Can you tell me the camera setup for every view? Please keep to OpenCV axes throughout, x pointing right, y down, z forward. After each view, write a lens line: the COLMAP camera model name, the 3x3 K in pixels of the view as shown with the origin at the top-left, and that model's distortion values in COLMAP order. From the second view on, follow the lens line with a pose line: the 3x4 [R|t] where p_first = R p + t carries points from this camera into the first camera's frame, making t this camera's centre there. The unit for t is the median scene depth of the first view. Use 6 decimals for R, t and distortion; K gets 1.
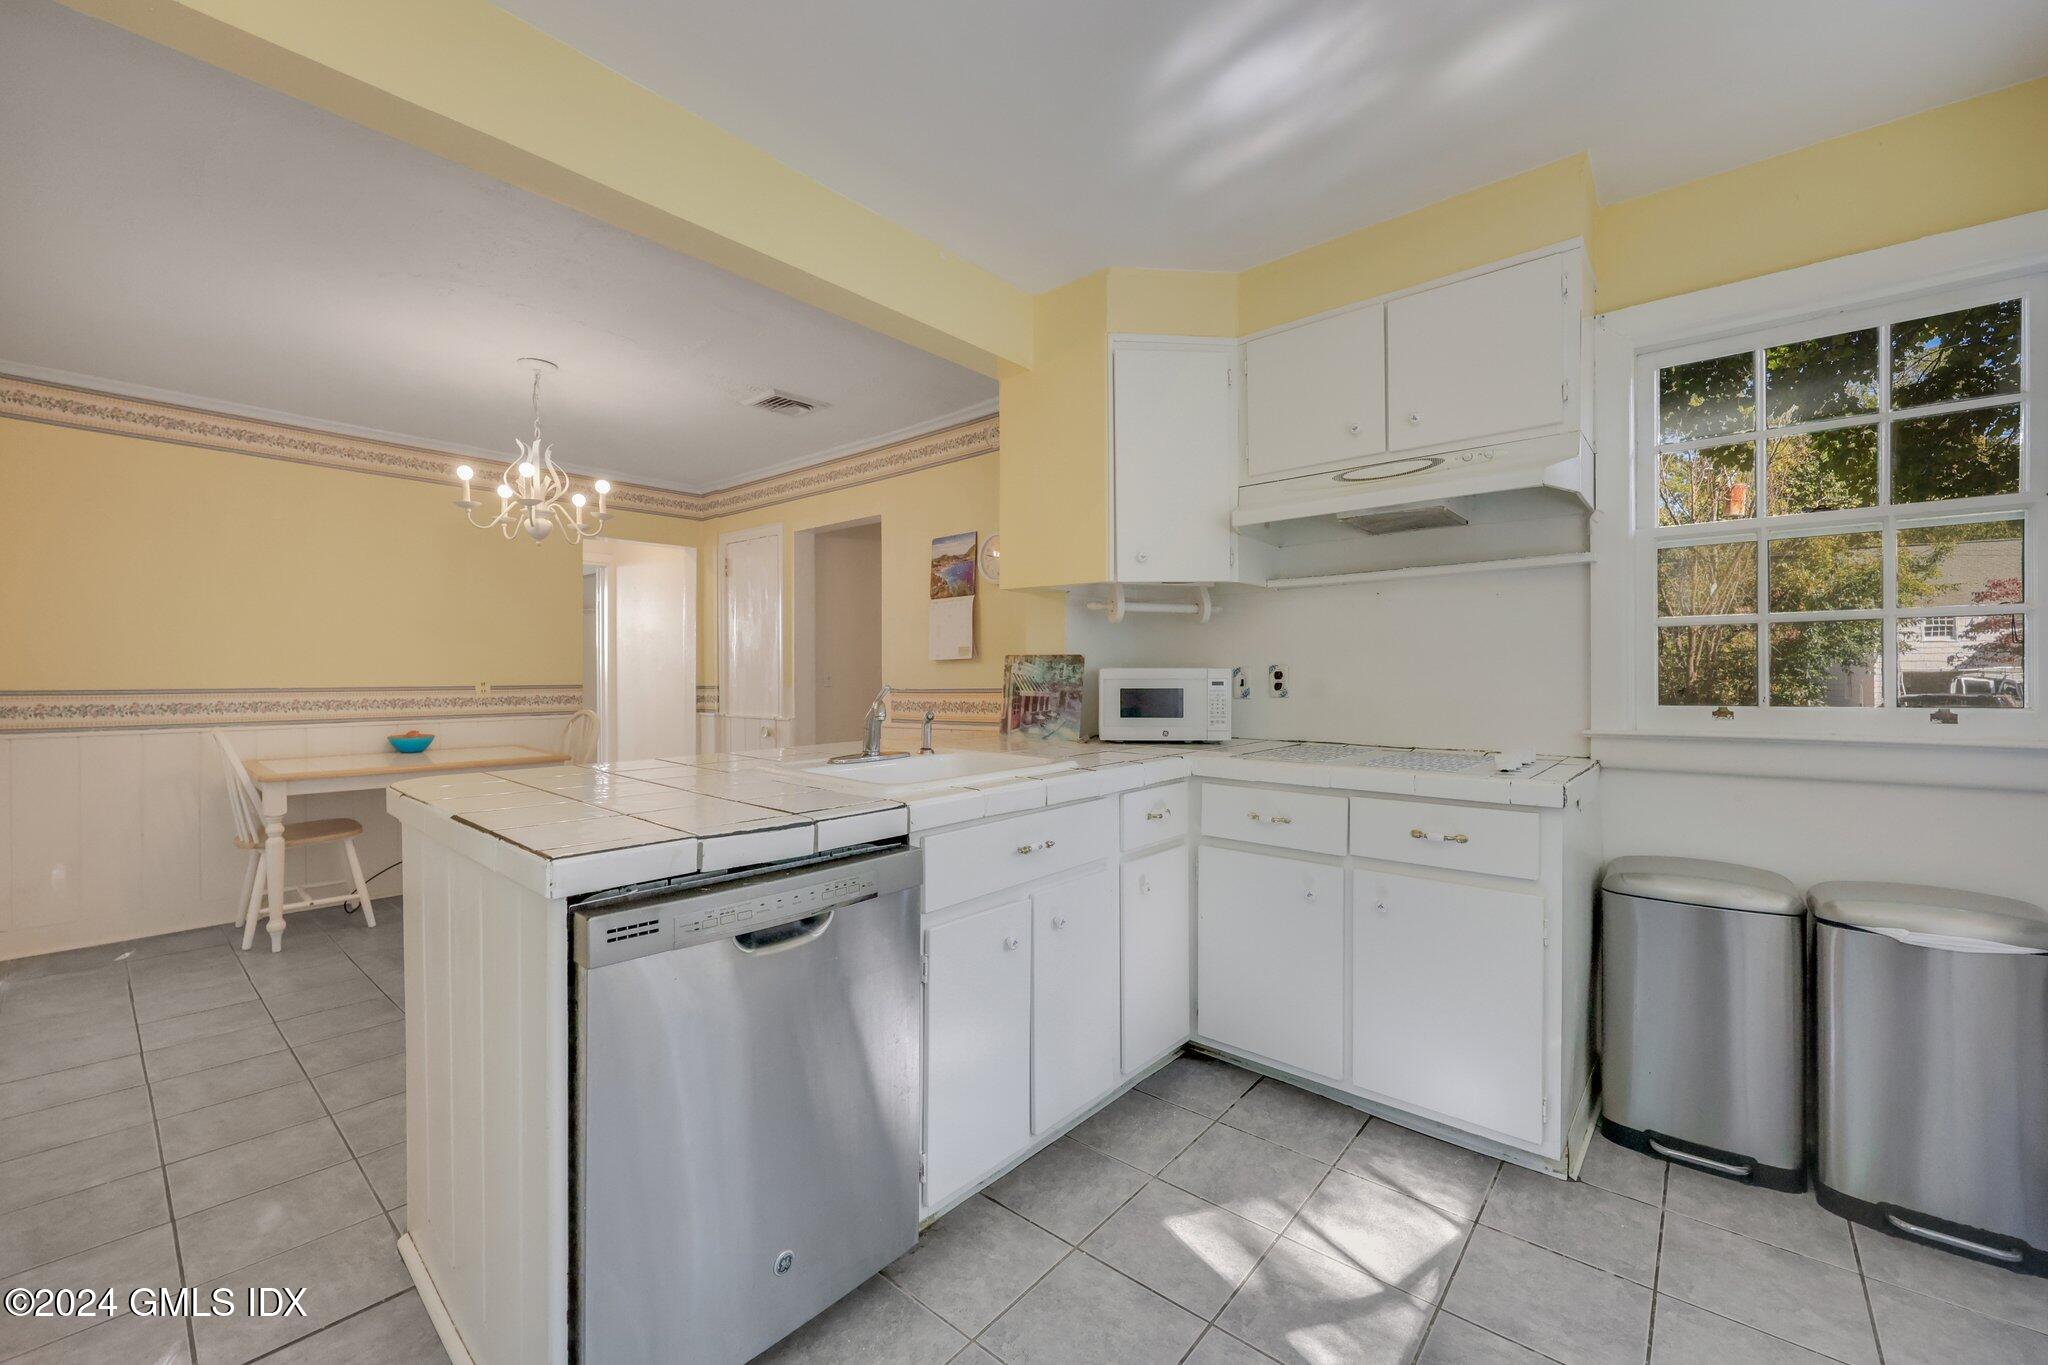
lens RADIAL K [[824.1, 0, 1031.6], [0, 824.1, 680.7], [0, 0, 1]] dist [-0.000887, 0.001083]
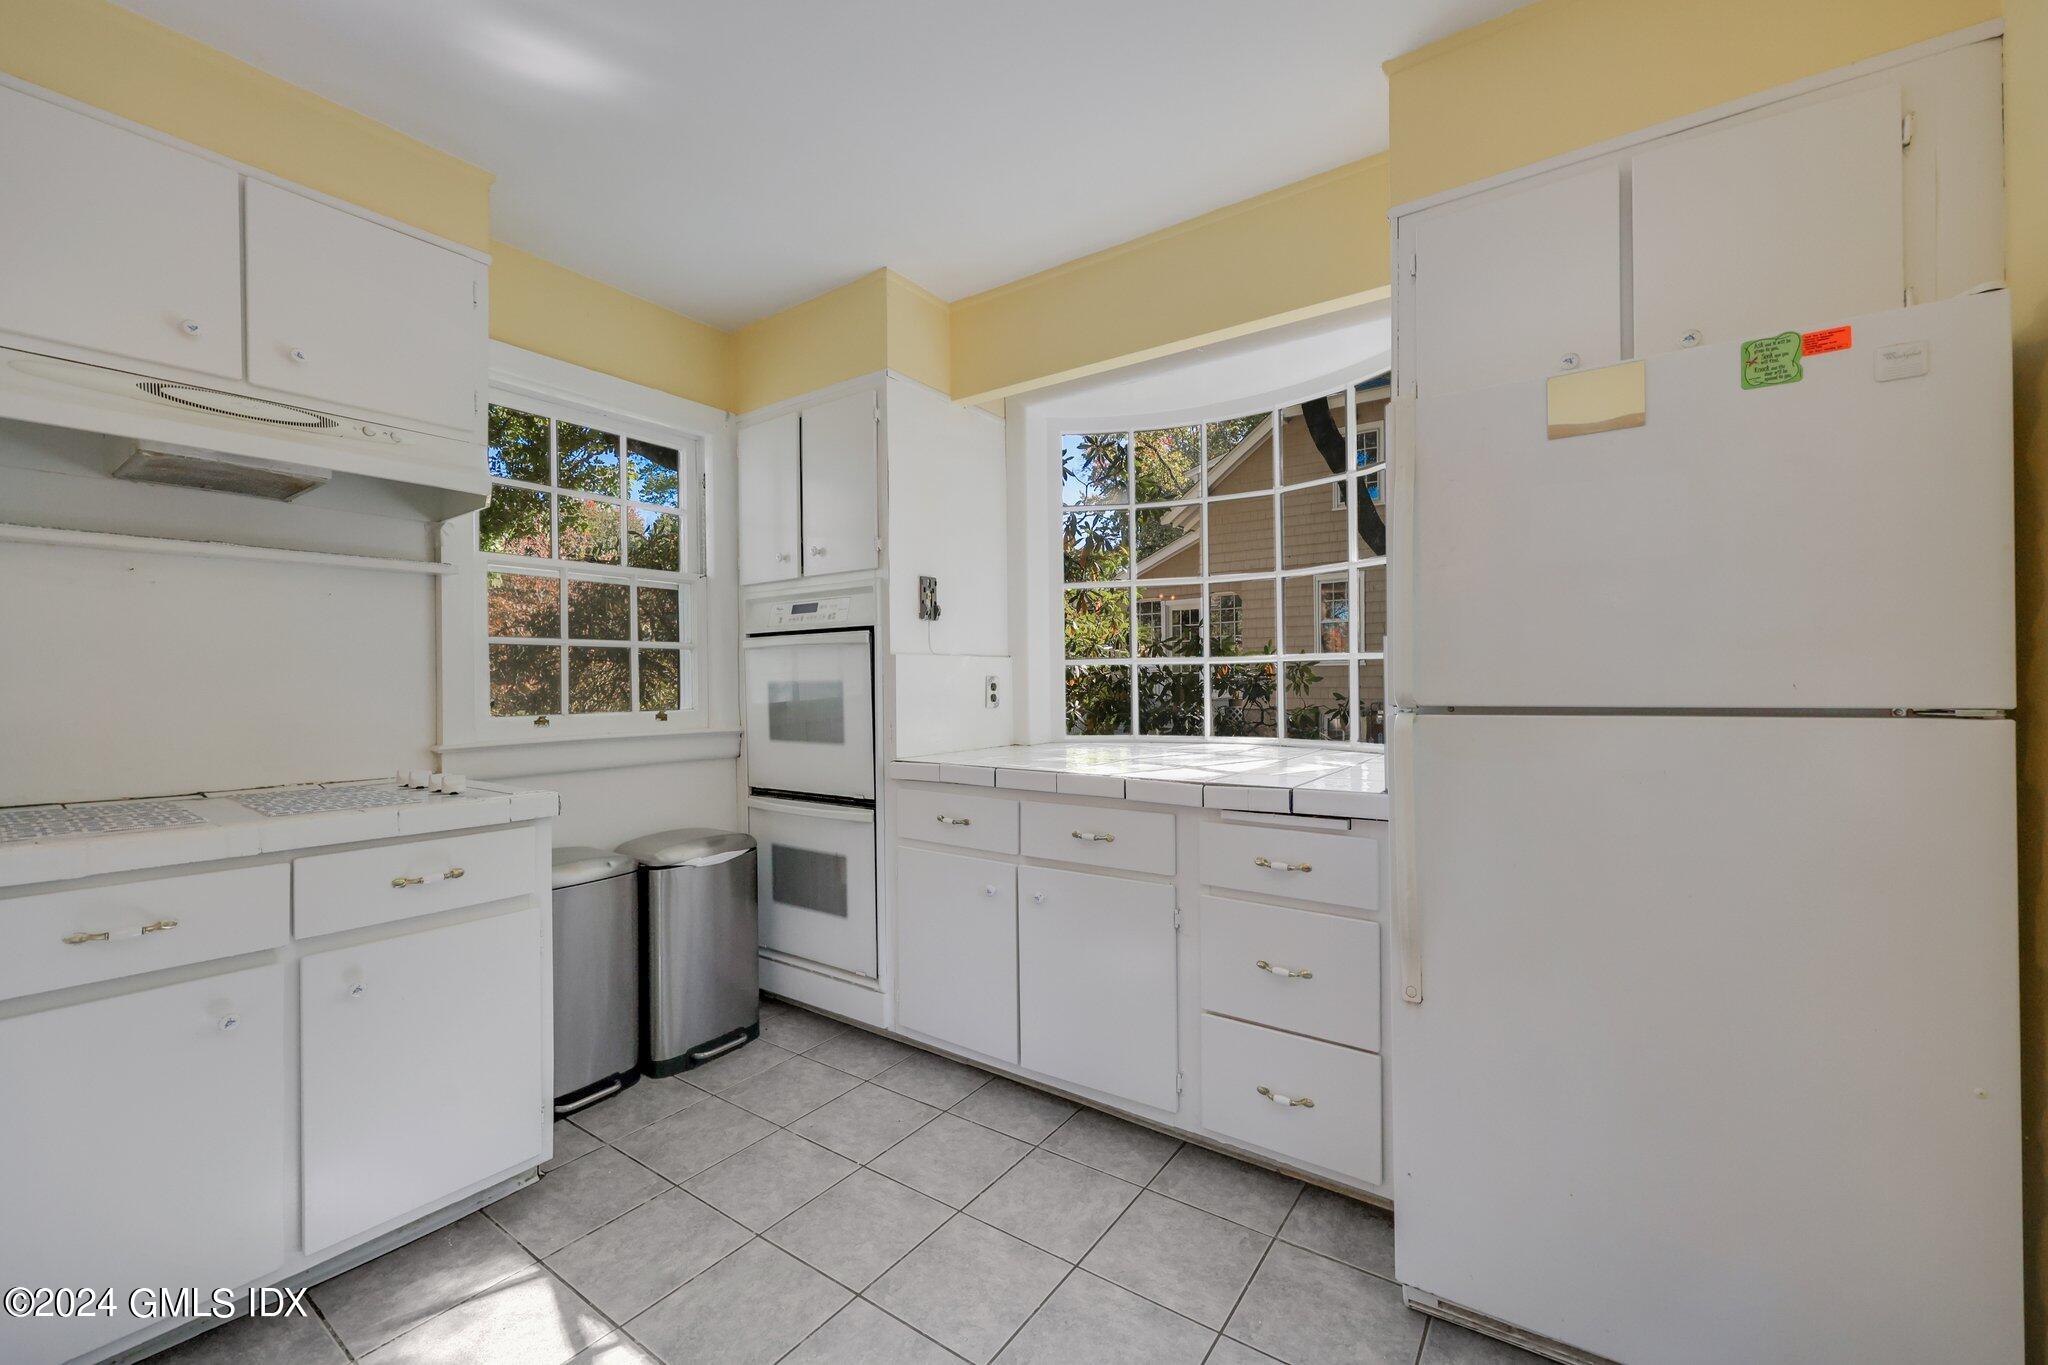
lens RADIAL K [[824.1, 0, 1035.9], [0, 824.1, 681.1], [0, 0, 1]] dist [-0.000887, 0.001083]
pose [[-0.093681, 0.005273, 0.995588, -2.715335], [0.010839, 0.999932, -0.004276, -0.035773], [-0.995543, 0.010391, -0.093732, 2.930652]]
